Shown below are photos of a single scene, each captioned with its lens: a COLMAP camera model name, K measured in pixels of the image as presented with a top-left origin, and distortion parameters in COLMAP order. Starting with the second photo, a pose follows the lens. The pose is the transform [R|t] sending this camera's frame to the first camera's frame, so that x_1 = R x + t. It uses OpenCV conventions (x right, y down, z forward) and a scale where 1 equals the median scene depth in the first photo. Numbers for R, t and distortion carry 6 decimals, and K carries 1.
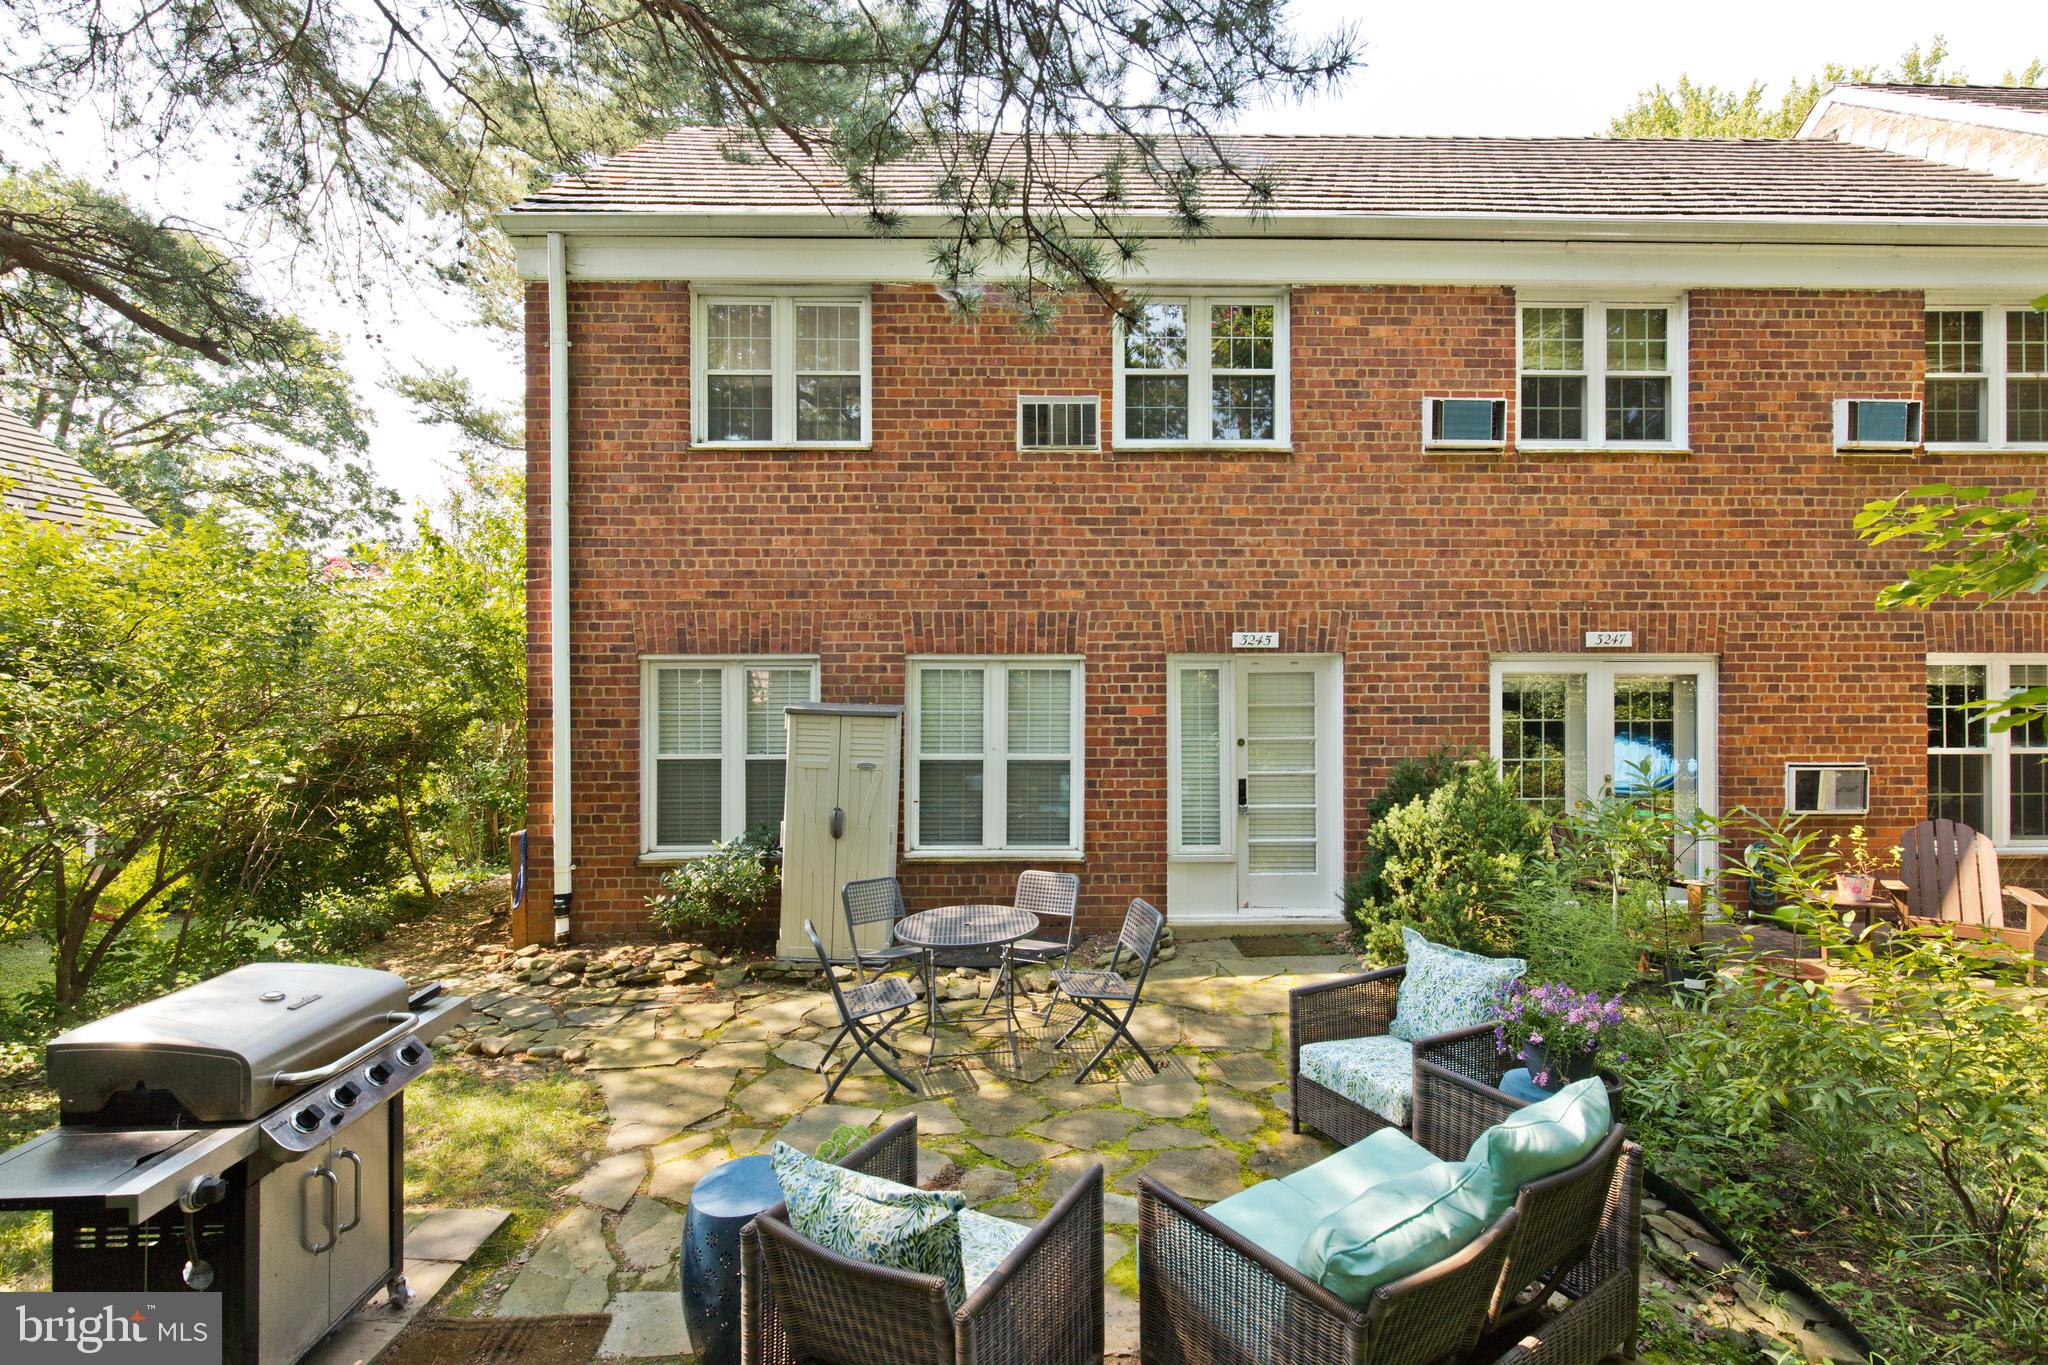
lens RADIAL K [[914.8, 0, 1028.6], [0, 914.8, 677.8], [0, 0, 1]] dist [0.000150, -0.000219]
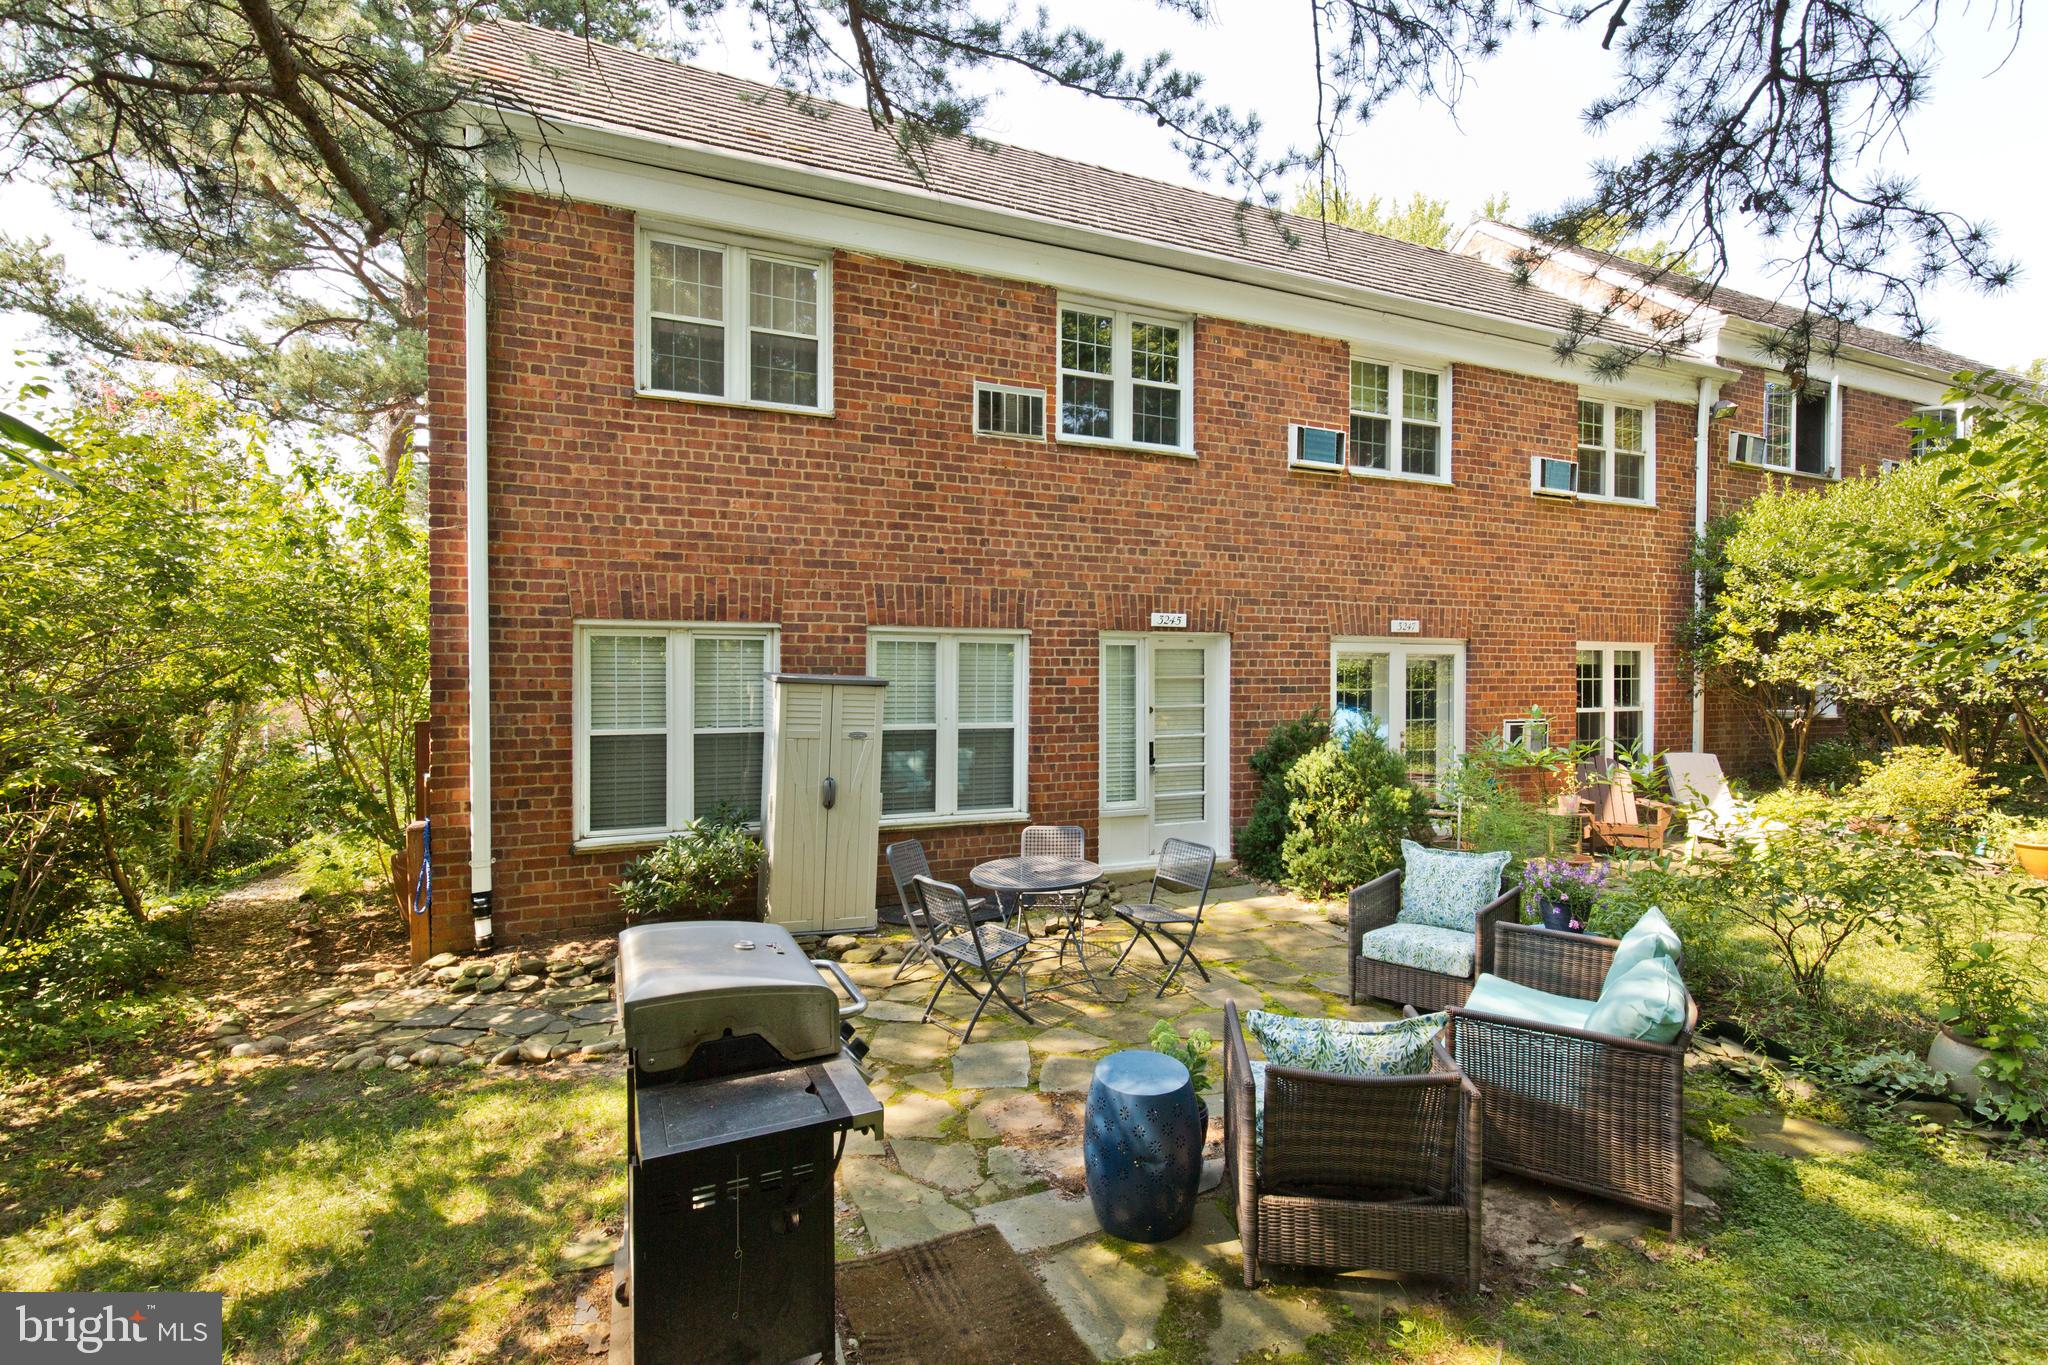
lens RADIAL K [[918.5, 0, 1020.3], [0, 918.5, 677.6], [0, 0, 1]] dist [0.000716, -0.000540]
pose [[0.927362, 0.001762, 0.374162, -0.355651], [-0.005218, 0.999953, 0.008224, 0.022357], [-0.374130, -0.009579, 0.927327, 0.000882]]
